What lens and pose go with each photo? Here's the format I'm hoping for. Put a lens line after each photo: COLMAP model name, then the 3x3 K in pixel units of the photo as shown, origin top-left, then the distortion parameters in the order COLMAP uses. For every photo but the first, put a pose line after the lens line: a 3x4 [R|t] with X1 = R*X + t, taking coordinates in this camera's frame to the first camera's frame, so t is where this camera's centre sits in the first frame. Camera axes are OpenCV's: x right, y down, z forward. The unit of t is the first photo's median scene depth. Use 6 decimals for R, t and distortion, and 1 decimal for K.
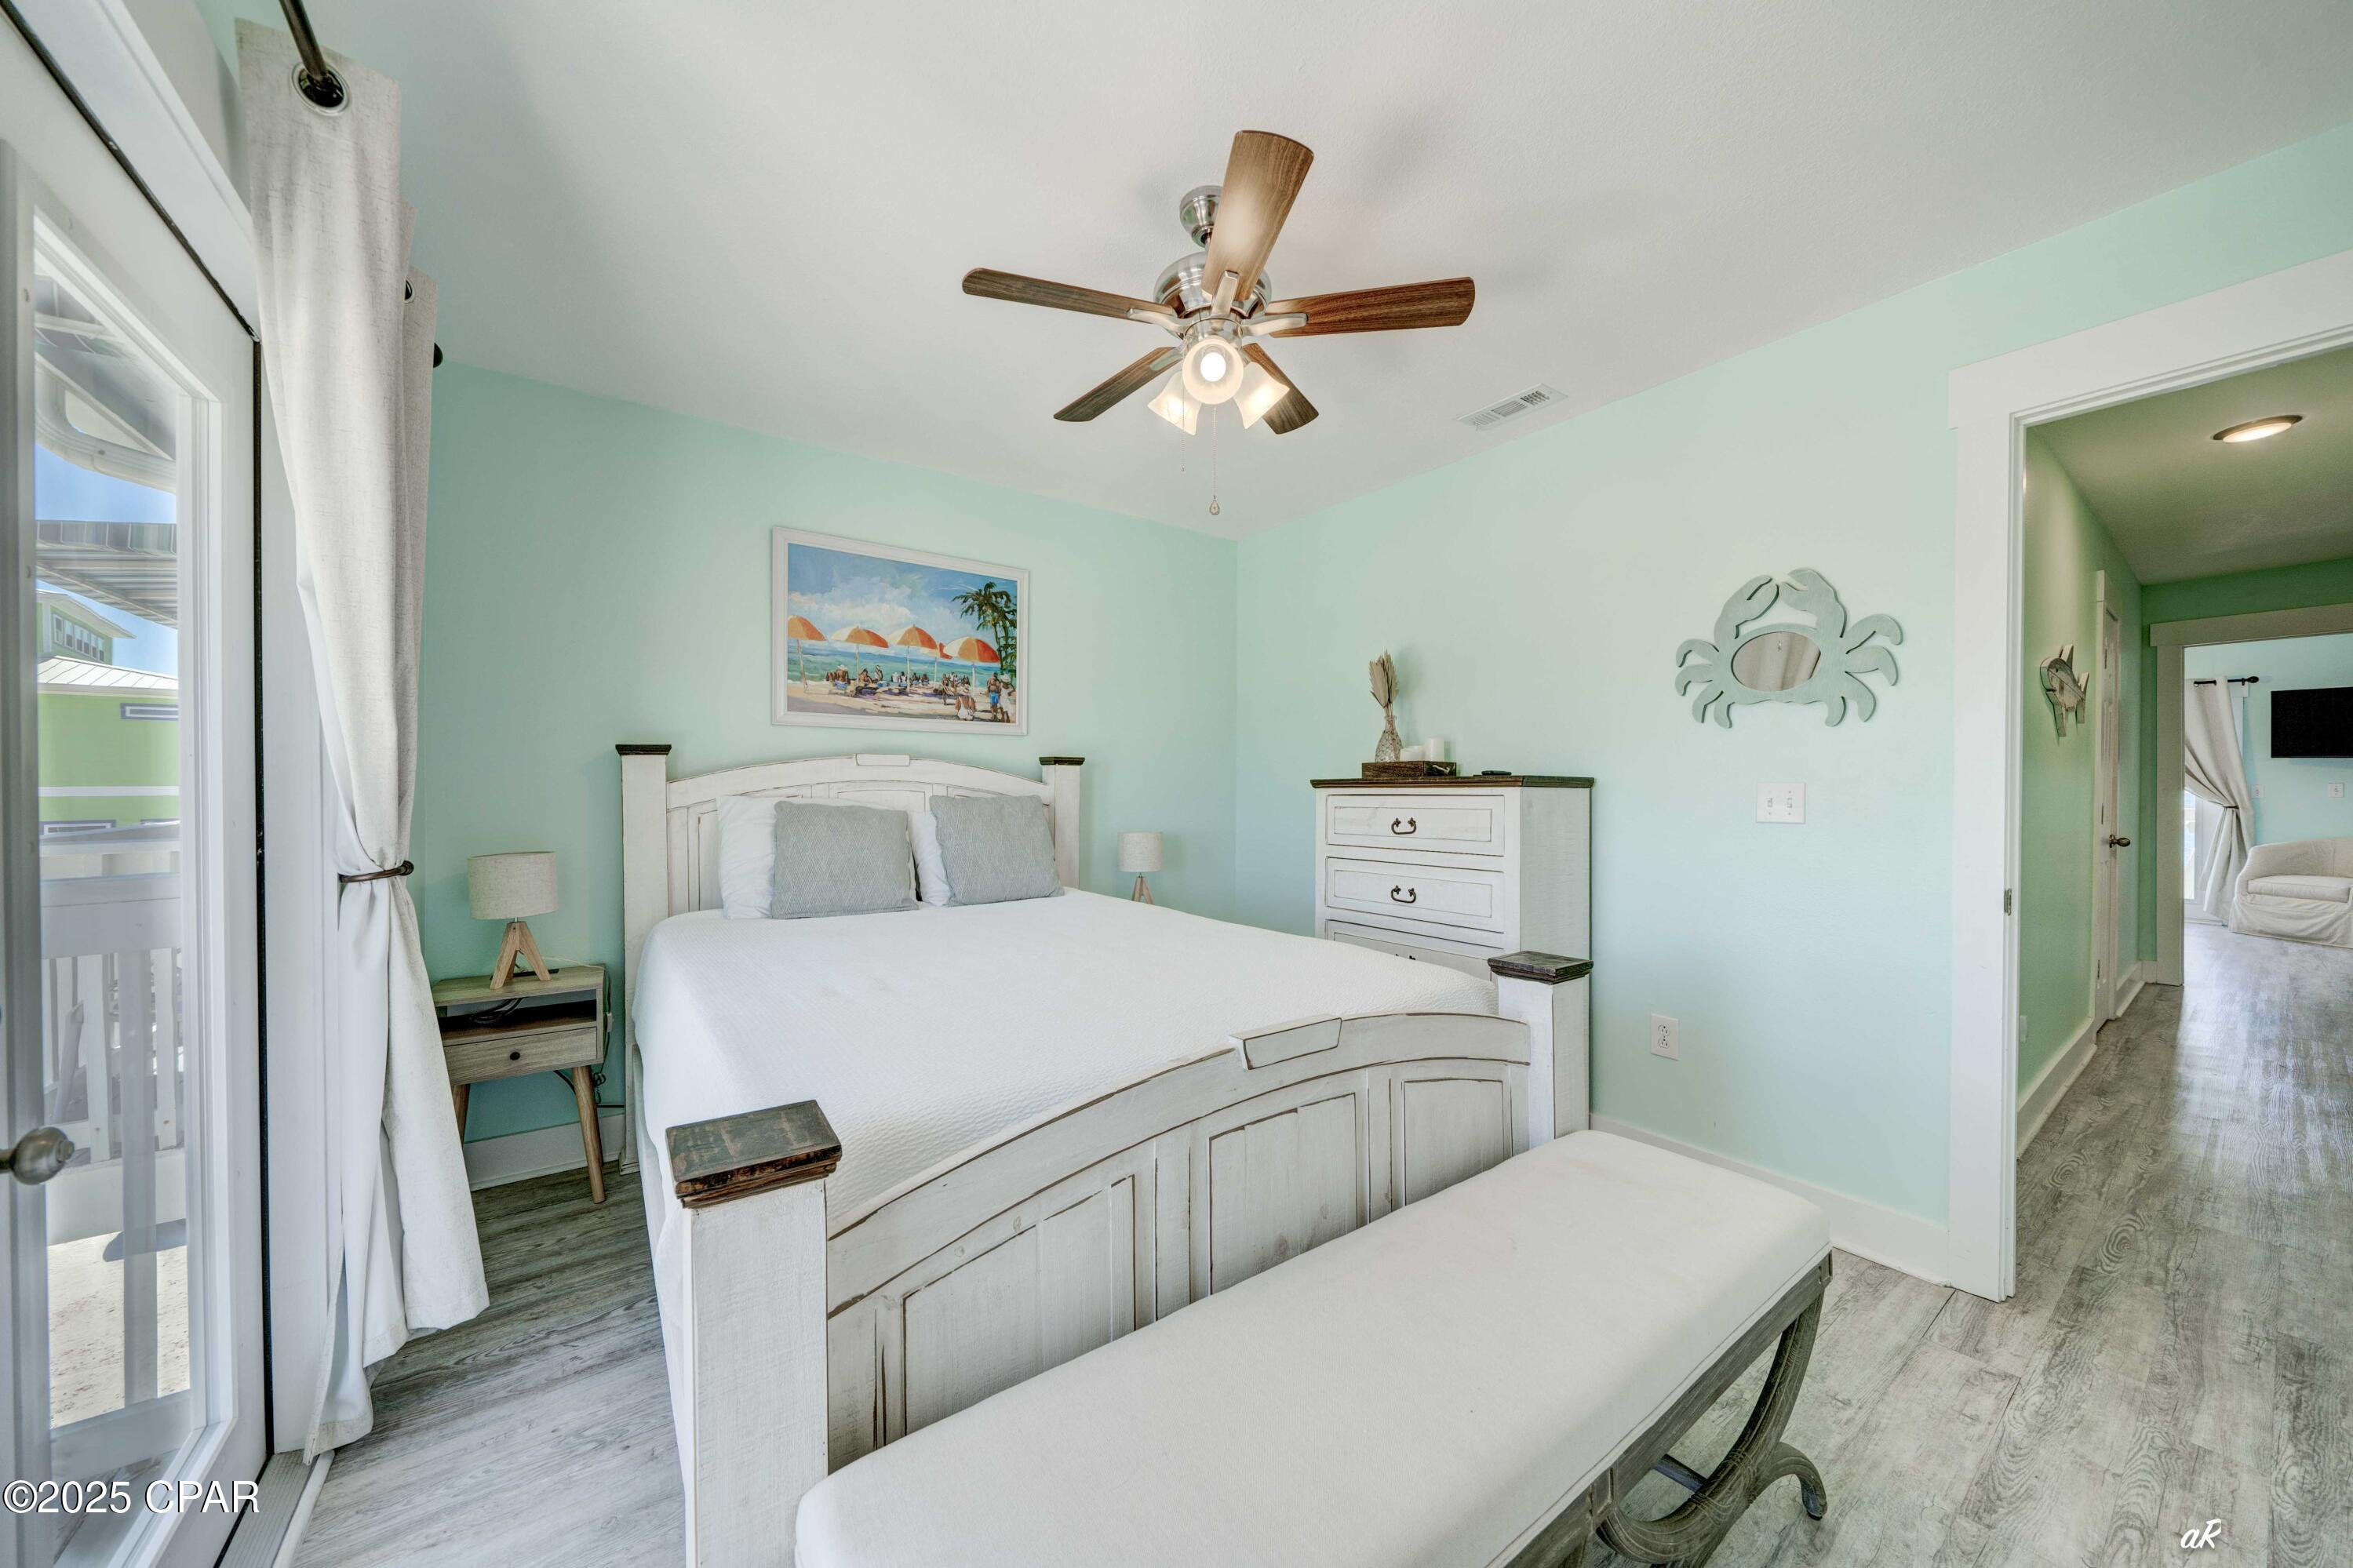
lens RADIAL K [[804.4, 0, 1176.5], [0, 804.4, 784.0], [0, 0, 1]] dist [-0.028800, -0.000154]
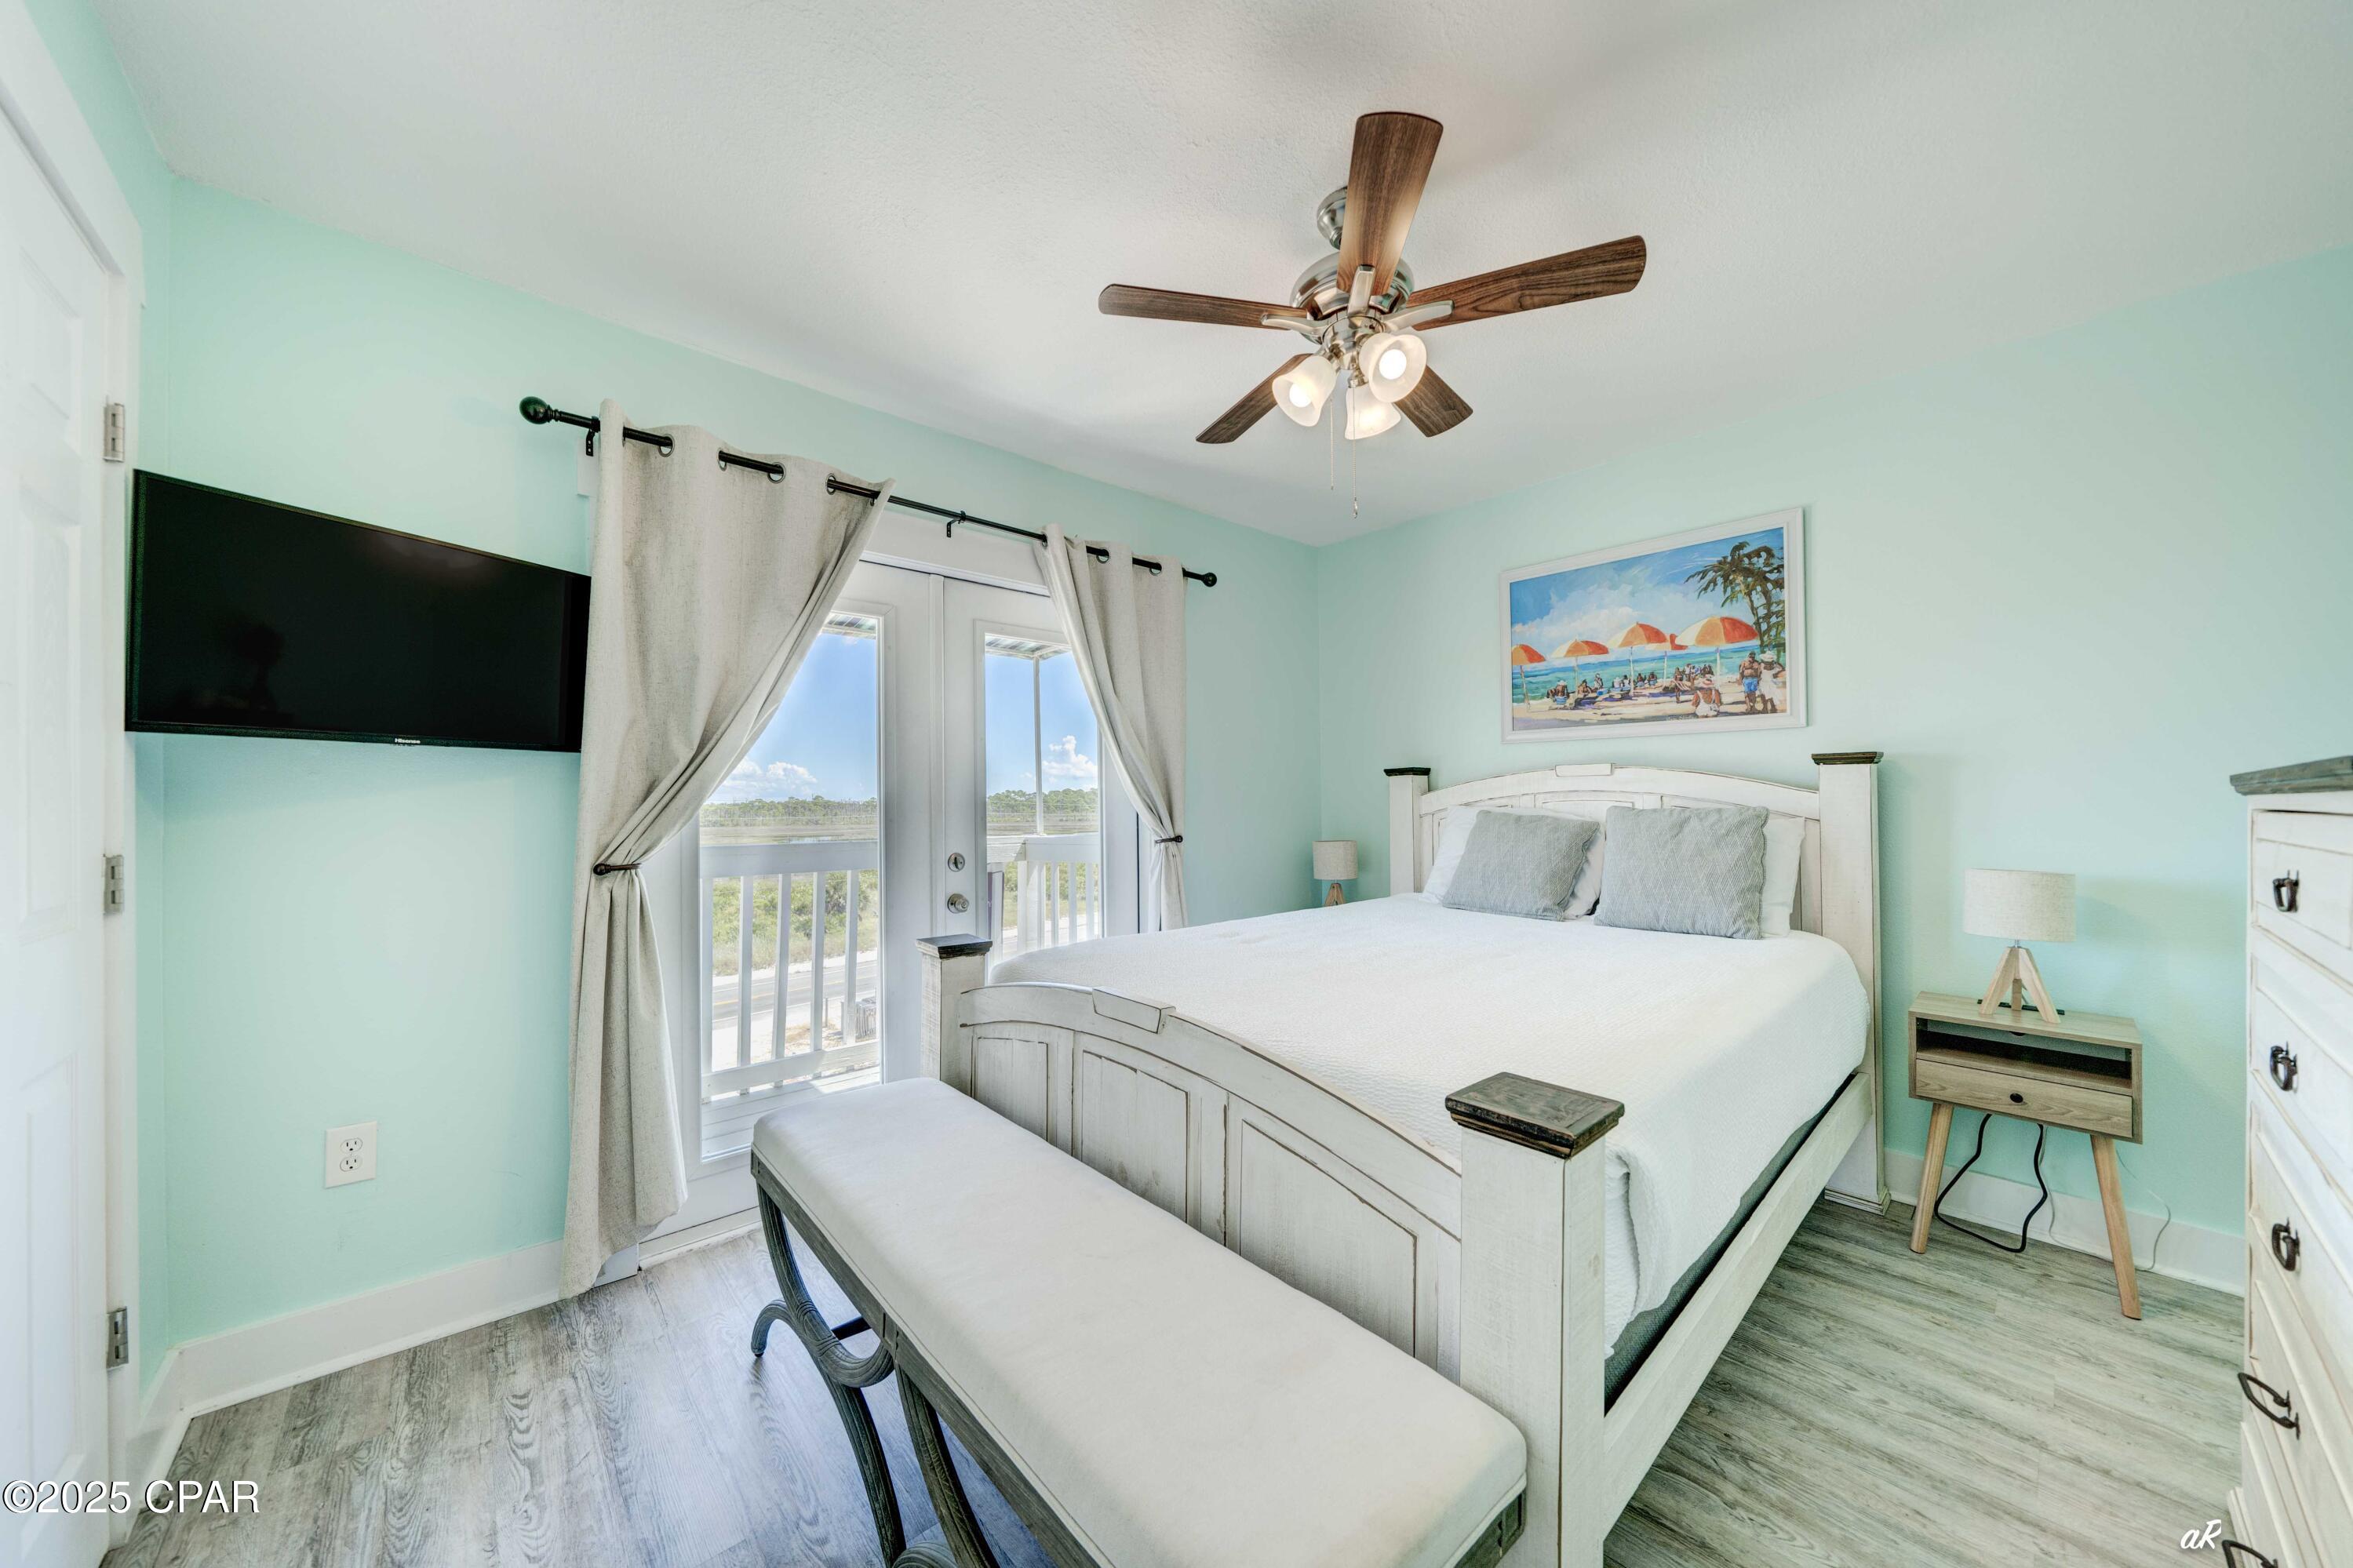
lens RADIAL K [[795.7, 0, 1177.9], [0, 795.7, 792.7], [0, 0, 1]] dist [-0.002301, -0.000147]
pose [[0.111533, -0.009810, -0.993712, 0.521684], [0.012983, 0.999880, -0.008414, 0.000015], [0.993676, -0.011963, 0.111647, 0.360674]]
